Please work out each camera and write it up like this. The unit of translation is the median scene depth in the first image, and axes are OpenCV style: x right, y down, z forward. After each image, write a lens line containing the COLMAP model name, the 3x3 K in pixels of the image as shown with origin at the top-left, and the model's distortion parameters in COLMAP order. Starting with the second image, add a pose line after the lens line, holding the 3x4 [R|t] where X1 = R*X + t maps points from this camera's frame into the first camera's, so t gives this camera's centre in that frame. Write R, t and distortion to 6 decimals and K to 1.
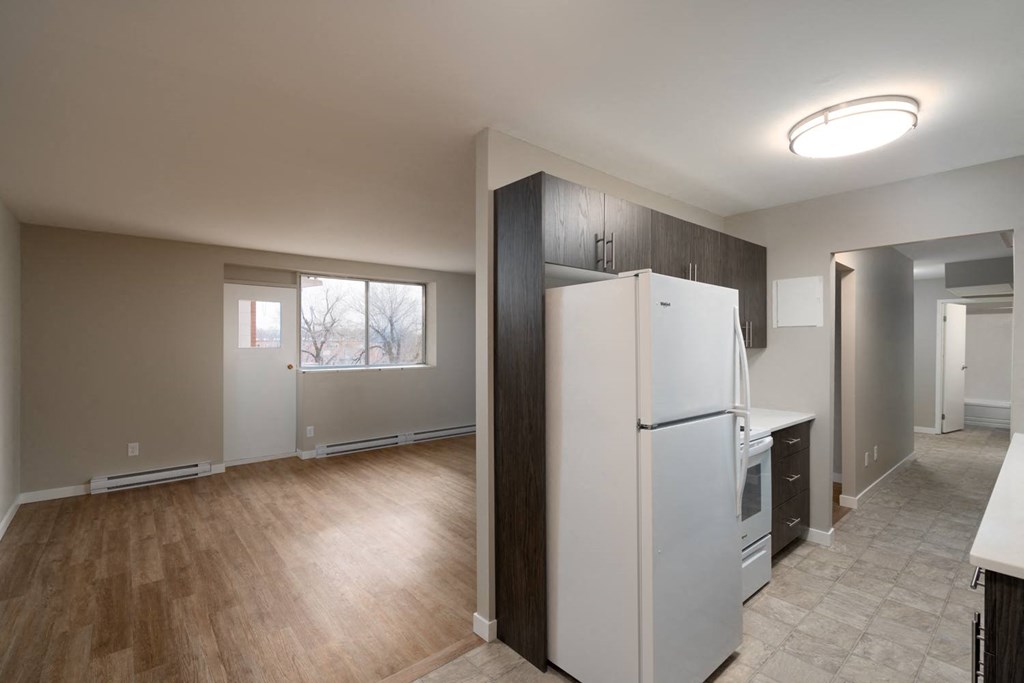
lens RADIAL K [[462.8, 0, 510.5], [0, 462.8, 340.7], [0, 0, 1]] dist [-0.006937, 0.002940]
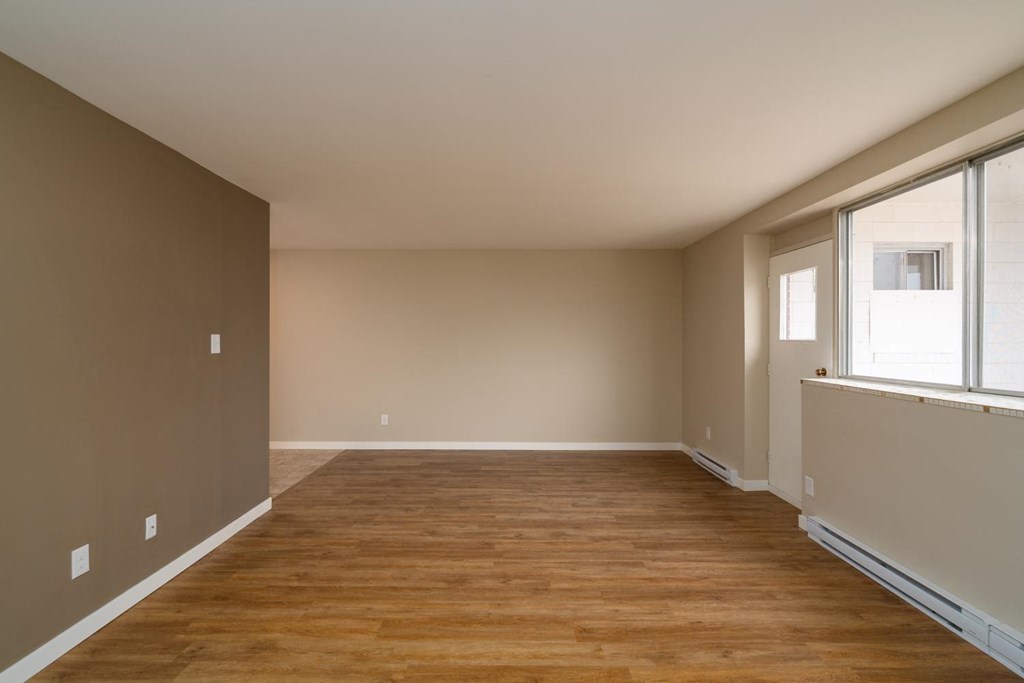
lens RADIAL K [[462.8, 0, 510.5], [0, 462.8, 342.3], [0, 0, 1]] dist [-0.006937, 0.002940]
pose [[-0.649170, 0.002535, -0.760639, 0.275436], [0.000164, 0.999995, 0.003193, 0.017883], [0.760643, 0.001948, -0.649167, 1.225621]]
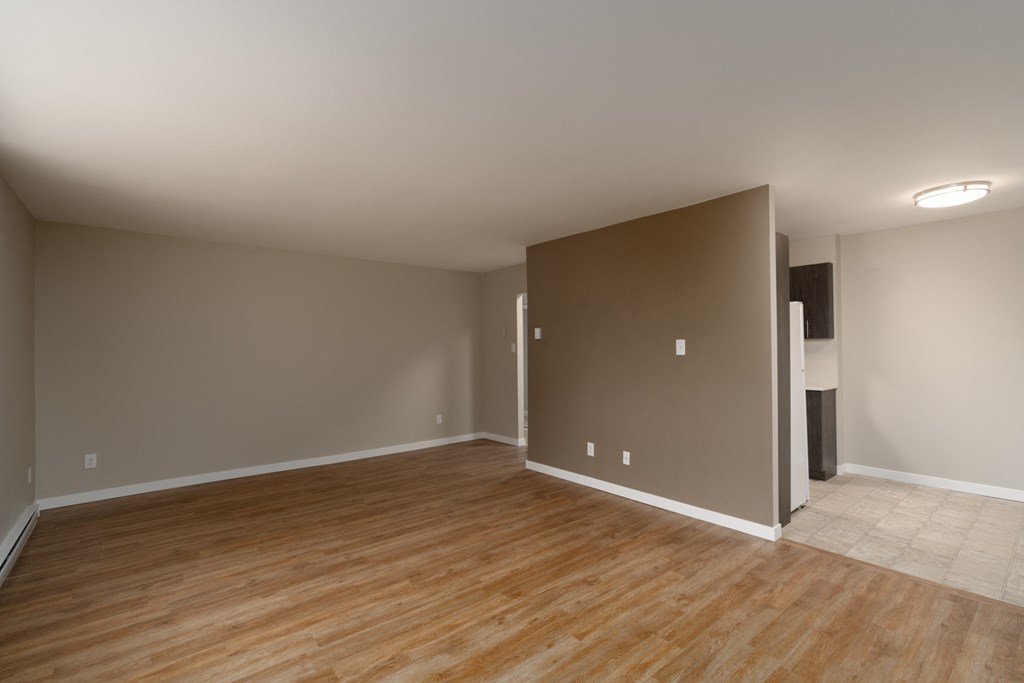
lens RADIAL K [[462.8, 0, 509.0], [0, 462.8, 341.6], [0, 0, 1]] dist [-0.006937, 0.002940]
pose [[0.020408, 0.009866, 0.999743, -0.674396], [0.008552, 0.999913, -0.010042, 0.017783], [-0.999755, 0.008755, 0.020322, 0.800163]]
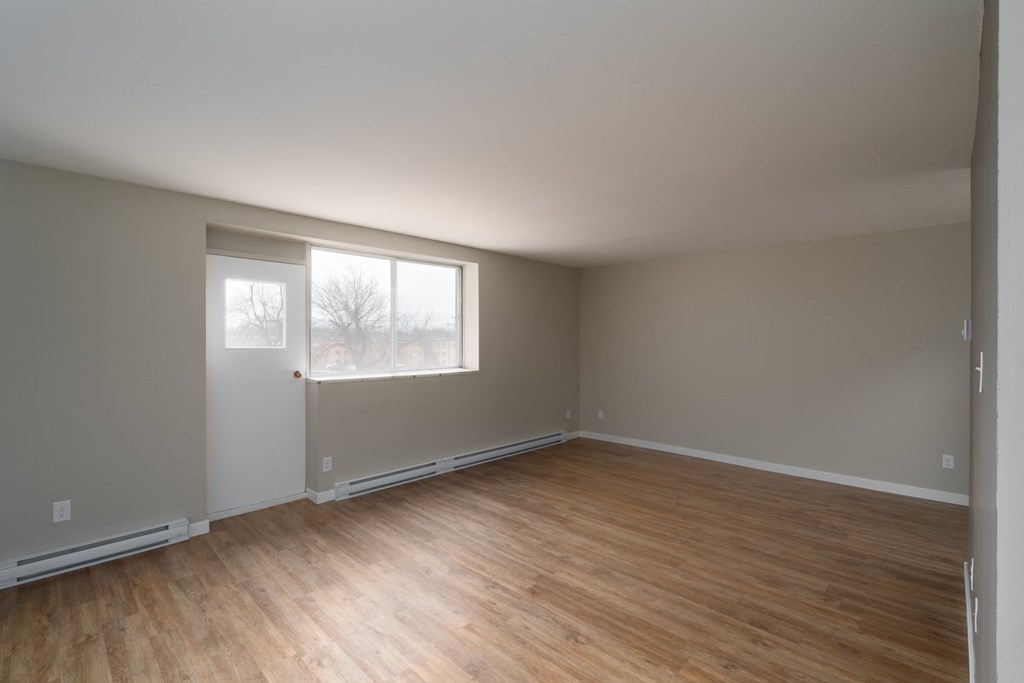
lens RADIAL K [[462.8, 0, 510.0], [0, 462.8, 339.2], [0, 0, 1]] dist [-0.006937, 0.002940]
pose [[0.995323, -0.000357, 0.096603, -0.247509], [0.000271, 1.000000, 0.000900, 0.001513], [-0.096604, -0.000870, 0.995323, 0.288424]]
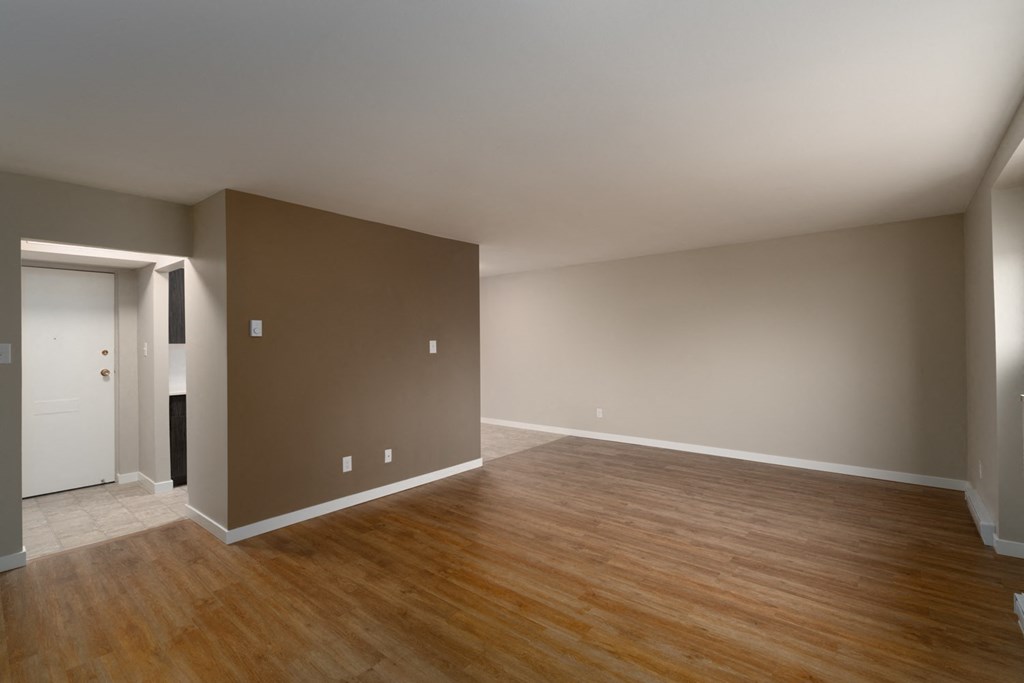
lens RADIAL K [[462.8, 0, 510.8], [0, 462.8, 344.3], [0, 0, 1]] dist [-0.006937, 0.002940]
pose [[-0.985189, 0.010477, -0.171154, 0.072914], [0.010547, 0.999944, 0.000501, 0.017666], [0.171150, -0.001312, -0.985244, 1.472613]]
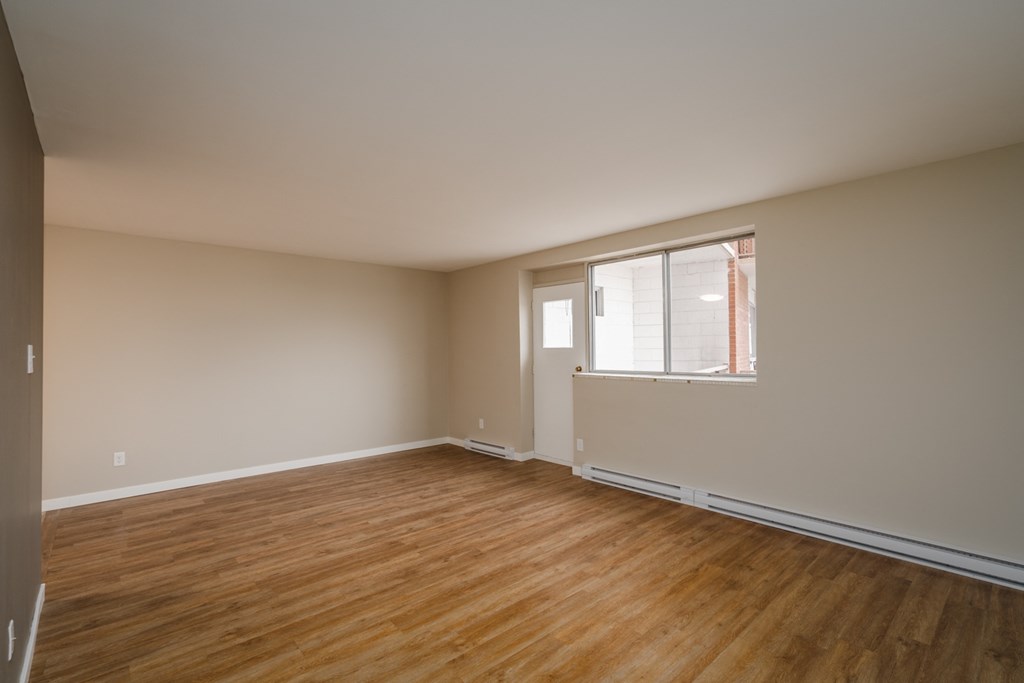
lens RADIAL K [[462.8, 0, 511.0], [0, 462.8, 343.8], [0, 0, 1]] dist [-0.006937, 0.002940]
pose [[0.028514, -0.012460, -0.999516, 0.483787], [0.011893, 0.999856, -0.012125, 0.018729], [0.999523, -0.011541, 0.028658, 0.954265]]
